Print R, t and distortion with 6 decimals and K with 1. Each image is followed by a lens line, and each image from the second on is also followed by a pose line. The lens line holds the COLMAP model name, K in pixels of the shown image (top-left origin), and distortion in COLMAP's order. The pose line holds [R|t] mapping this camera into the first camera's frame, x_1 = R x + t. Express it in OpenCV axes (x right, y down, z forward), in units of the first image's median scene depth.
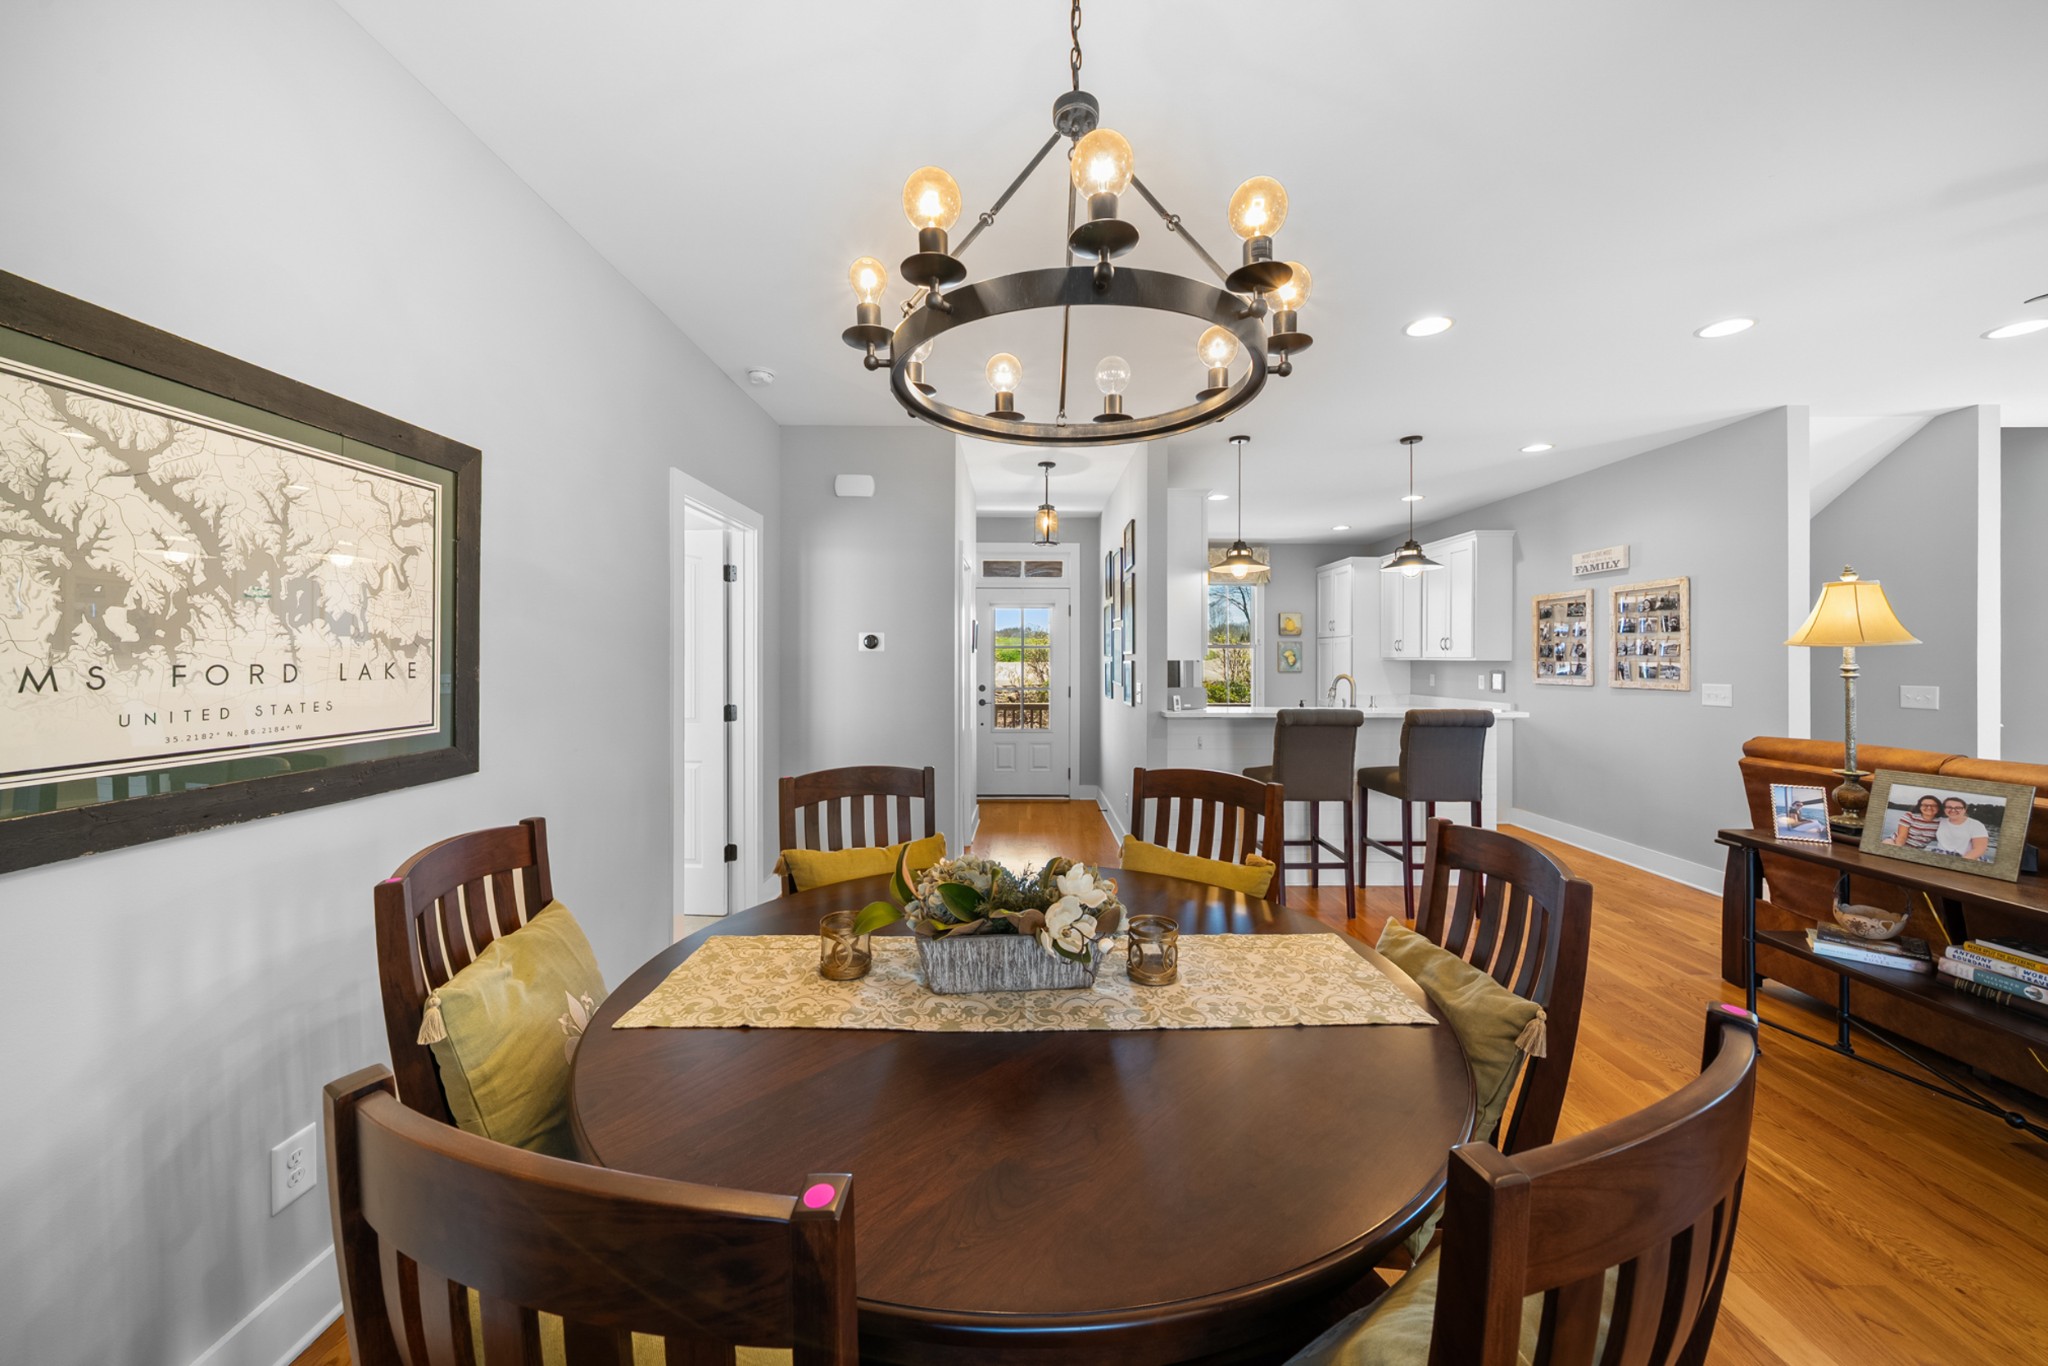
lens RADIAL K [[732.3, 0, 1061.3], [0, 732.3, 657.3], [0, 0, 1]] dist [-0.010448, -0.000028]
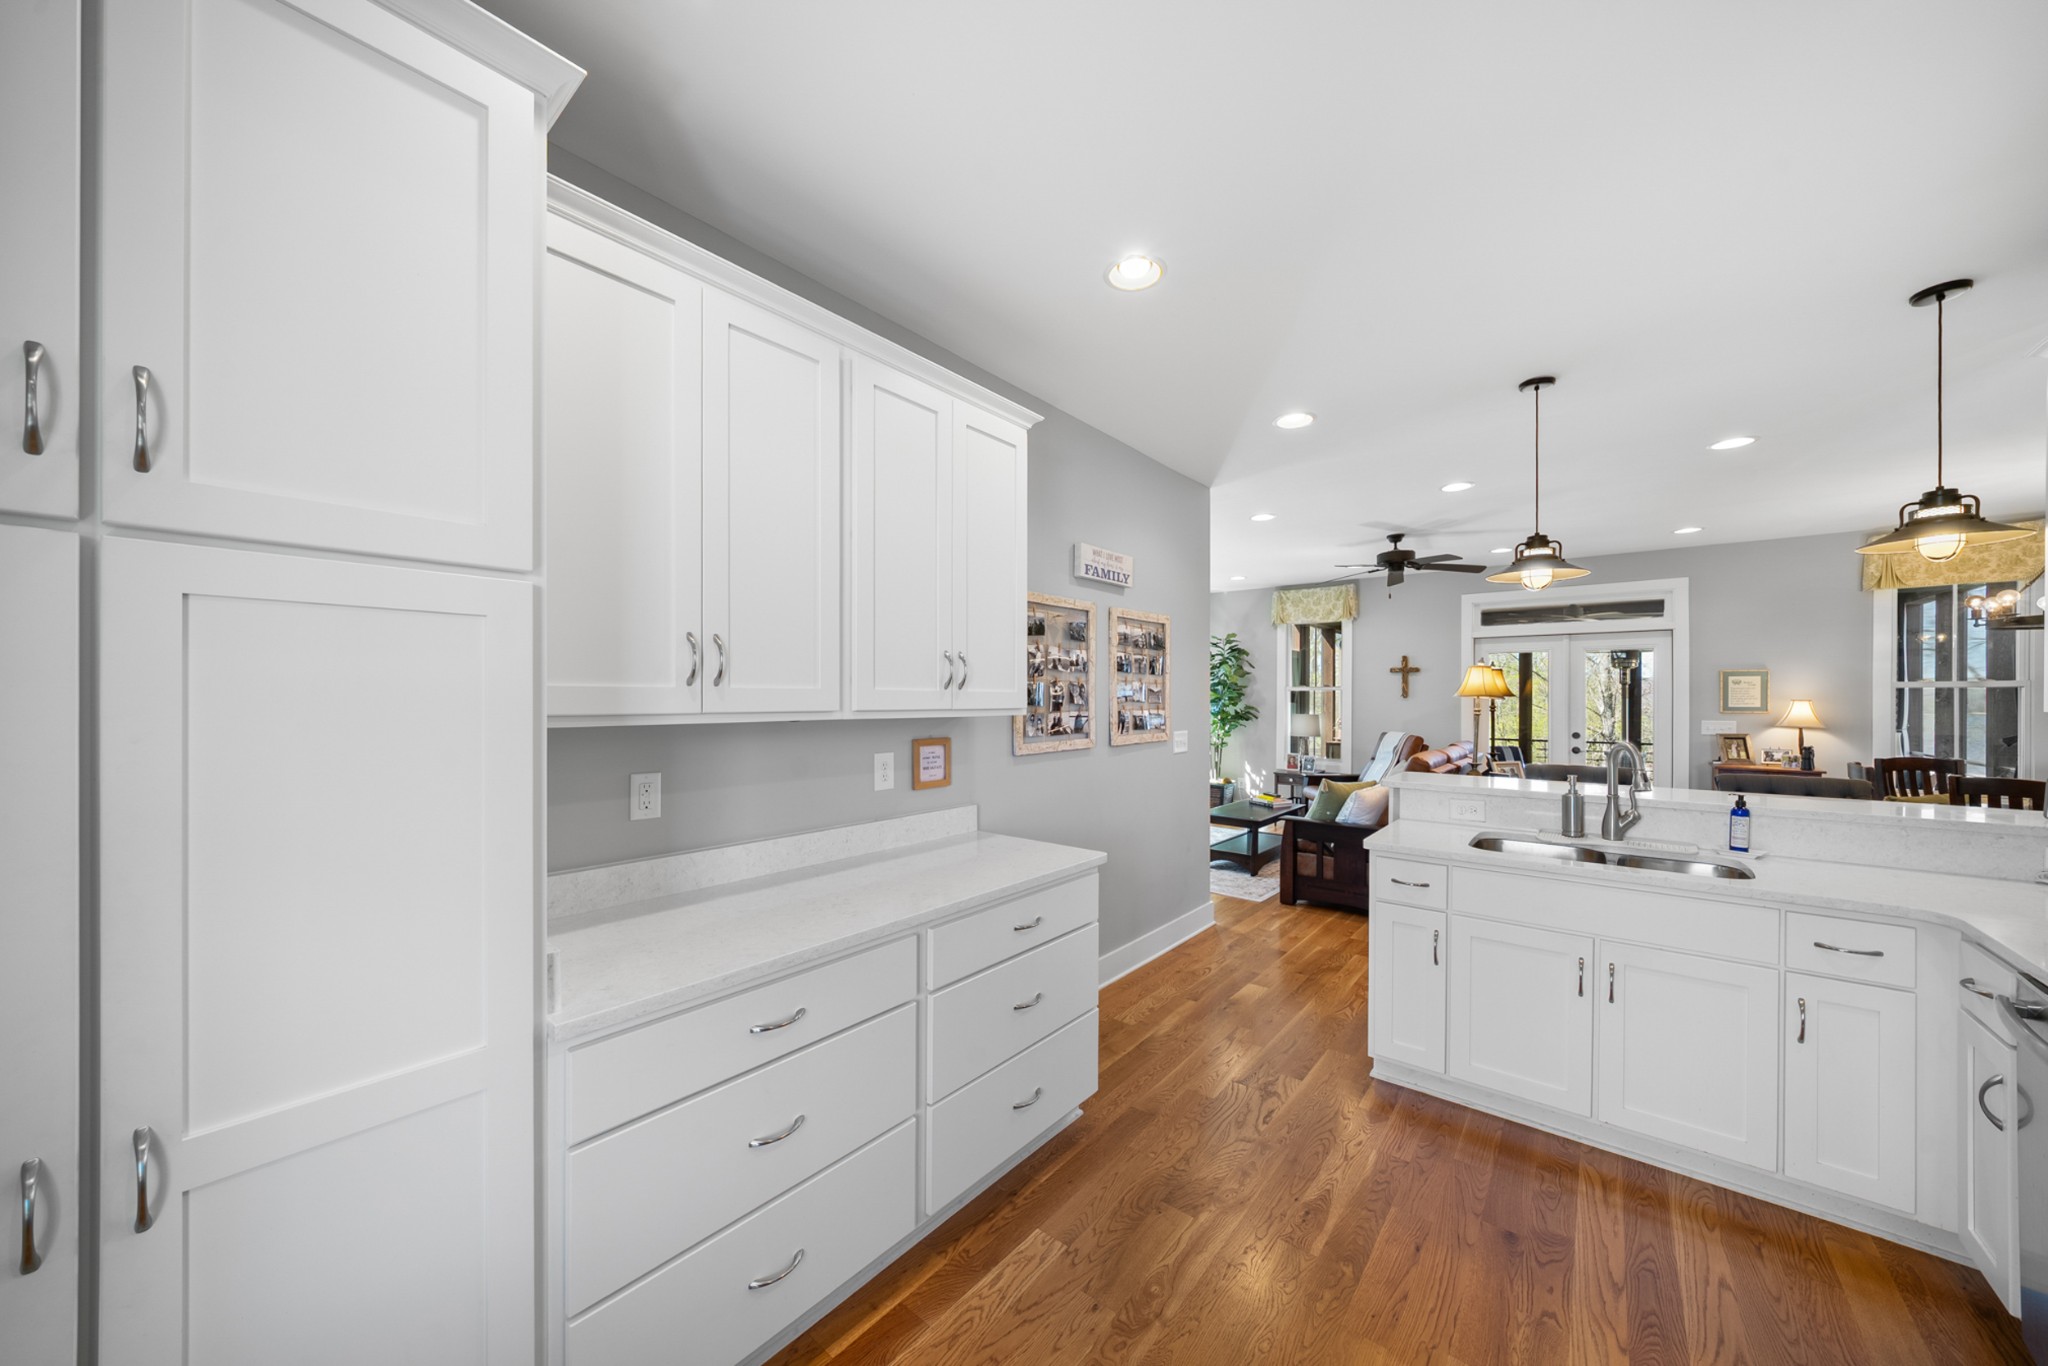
lens RADIAL K [[706.7, 0, 1023.2], [0, 706.7, 697.5], [0, 0, 1]] dist [-0.000115, 0.000005]
pose [[-0.773107, -0.003881, 0.634264, 0.949142], [-0.004752, 0.999989, 0.000327, -0.017301], [-0.634258, -0.002761, -0.773117, 4.029046]]
